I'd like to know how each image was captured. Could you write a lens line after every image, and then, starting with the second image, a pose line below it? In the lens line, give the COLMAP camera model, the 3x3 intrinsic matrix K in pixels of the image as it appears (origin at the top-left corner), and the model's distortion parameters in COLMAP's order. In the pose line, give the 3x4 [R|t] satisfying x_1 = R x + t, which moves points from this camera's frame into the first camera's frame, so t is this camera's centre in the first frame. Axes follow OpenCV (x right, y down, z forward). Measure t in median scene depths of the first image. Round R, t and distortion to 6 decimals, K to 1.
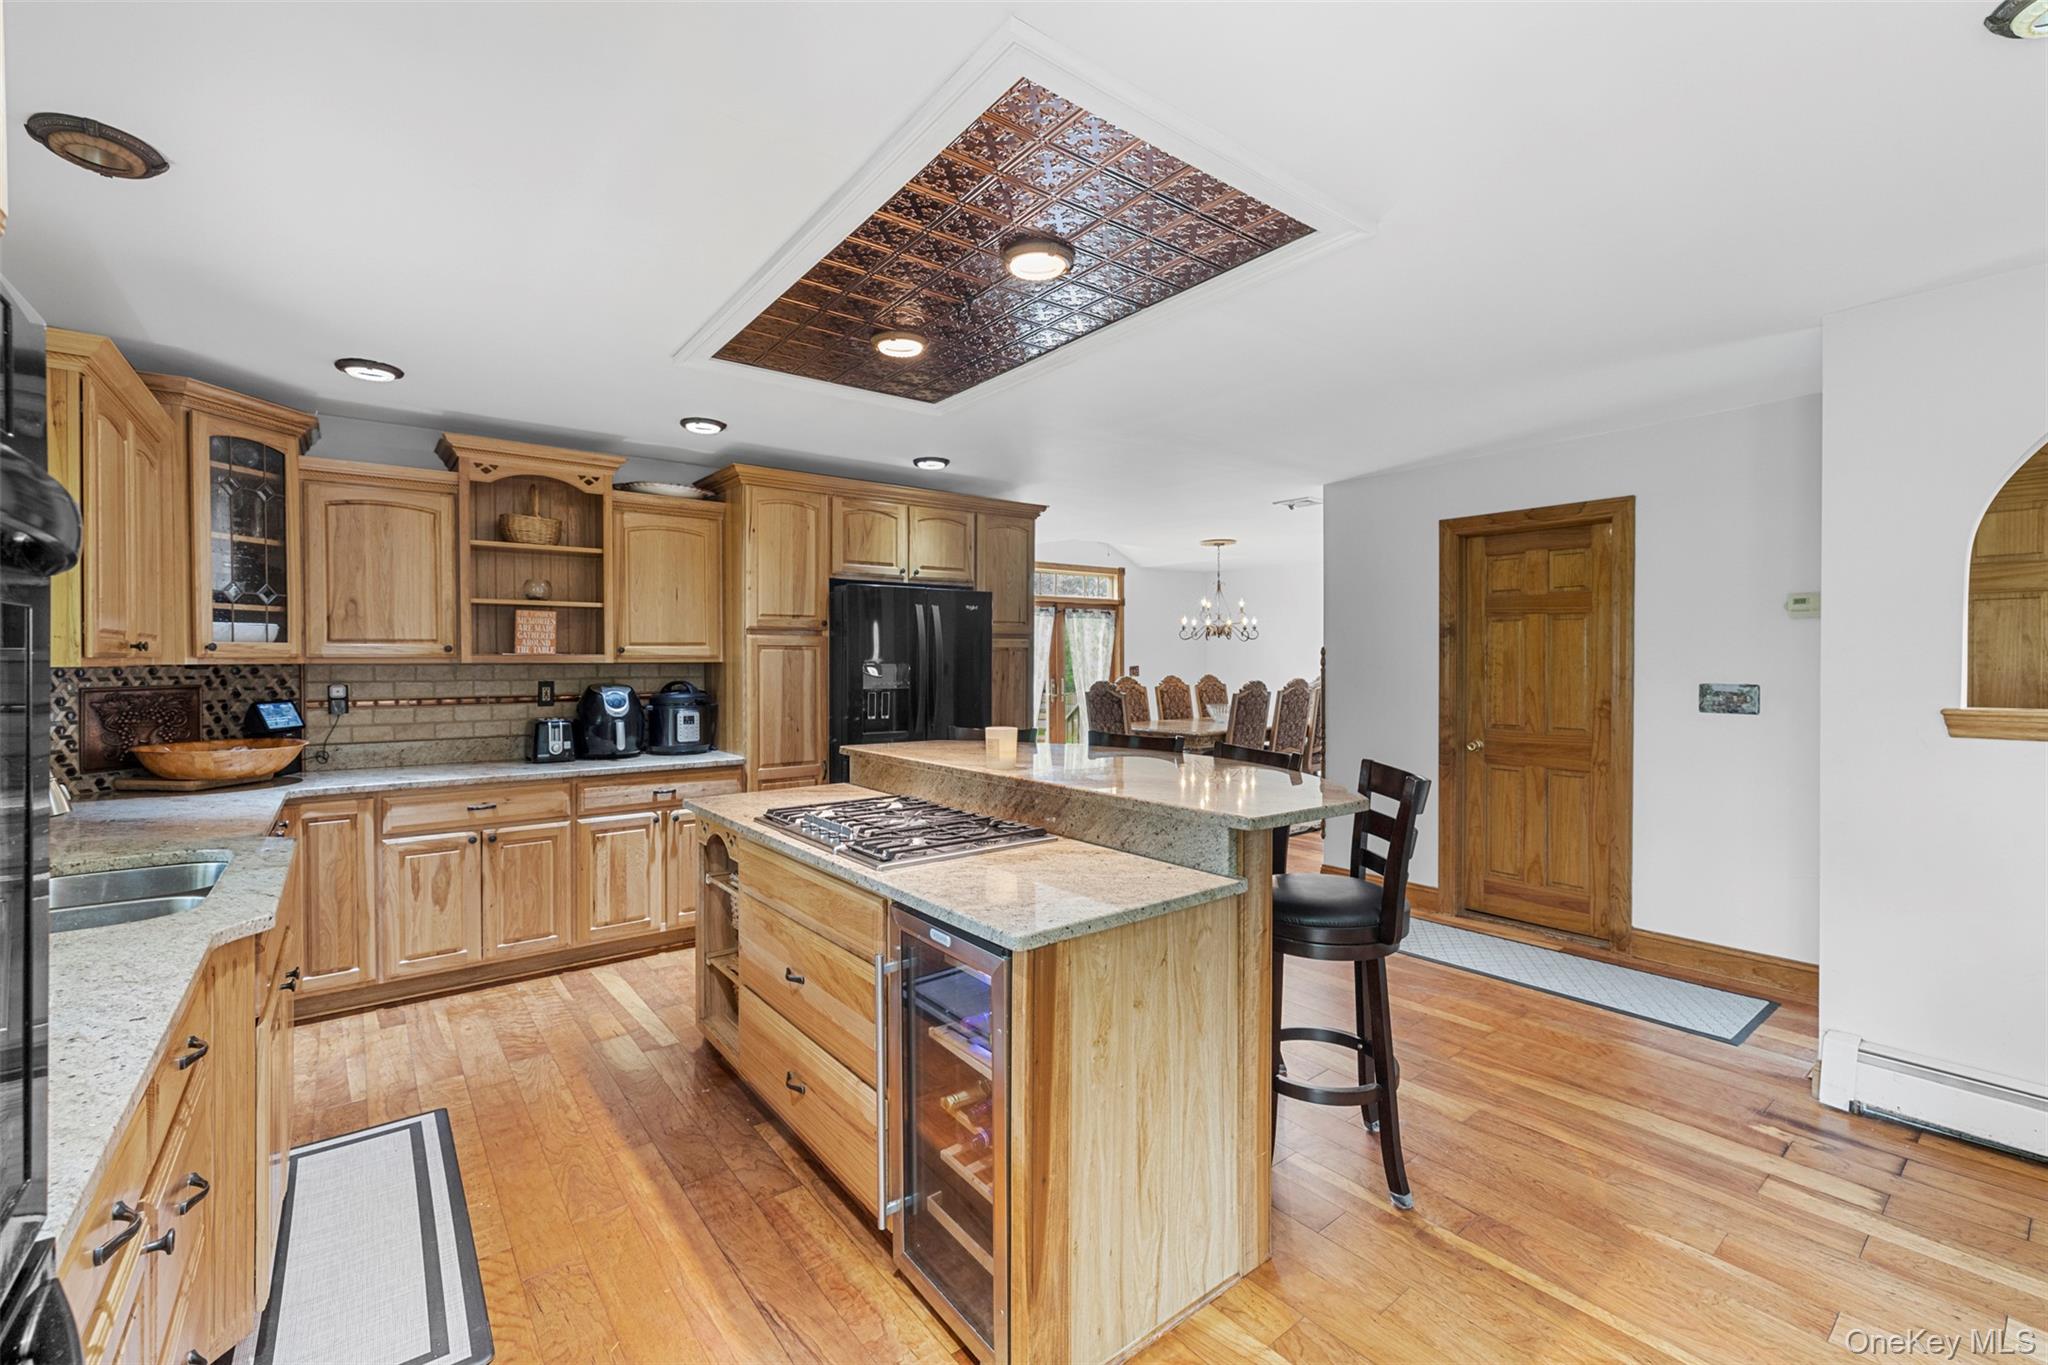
lens RADIAL K [[872.6, 0, 1021.9], [0, 872.6, 675.9], [0, 0, 1]] dist [0.003516, -0.001055]
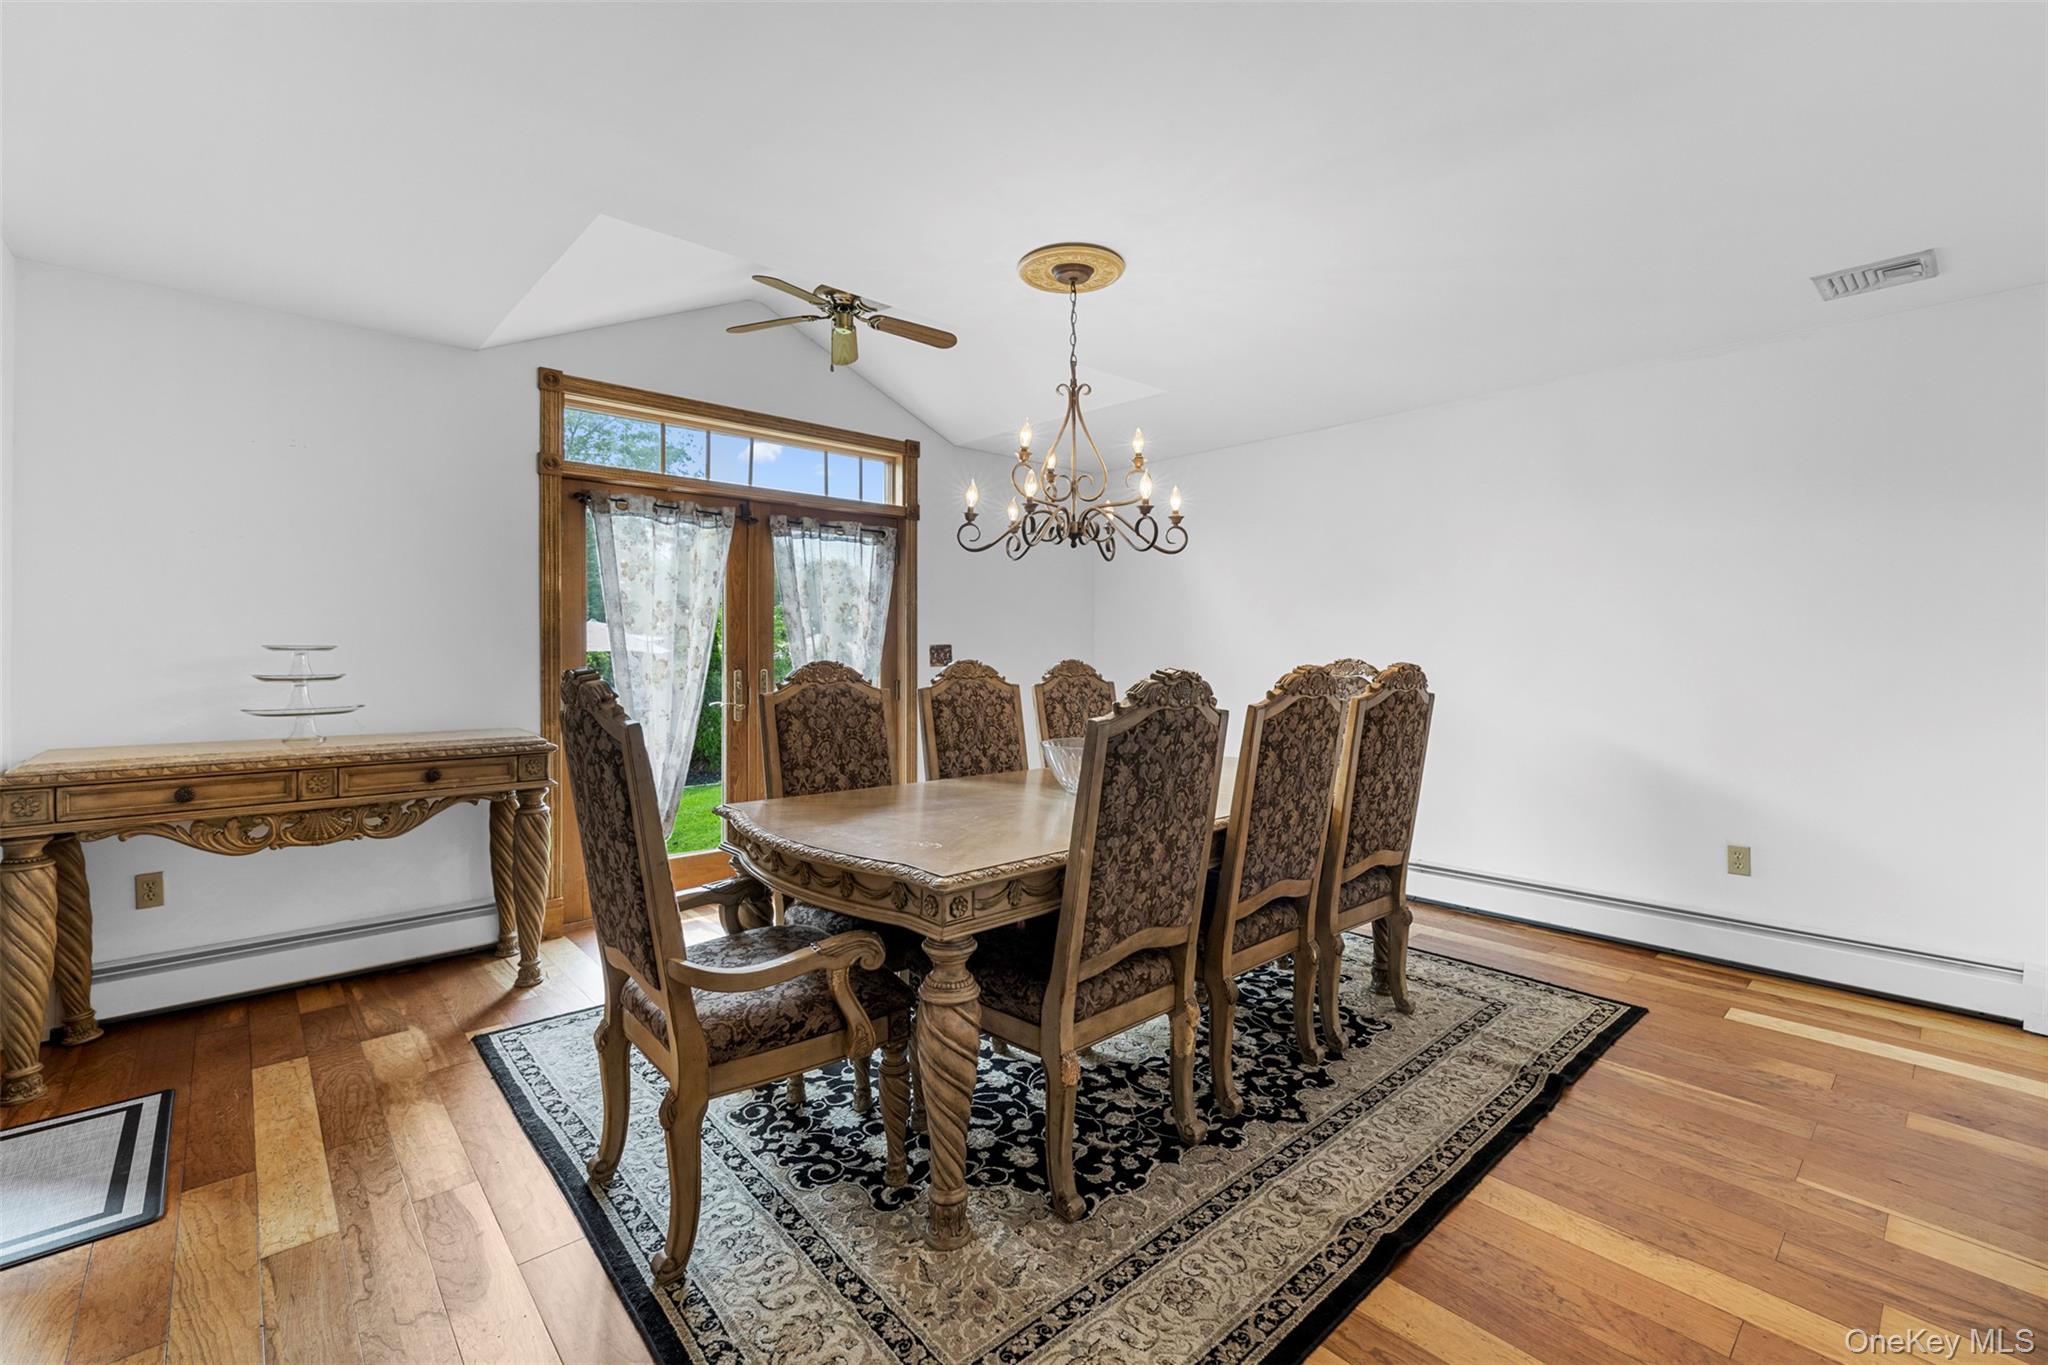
lens RADIAL K [[872.6, 0, 1013.0], [0, 872.6, 669.3], [0, 0, 1]] dist [0.003516, -0.001055]
pose [[0.997949, 0.000554, 0.064017, 0.168646], [-0.000436, 0.999998, -0.001870, 0.004509], [-0.064018, 0.001838, 0.997947, 0.618088]]
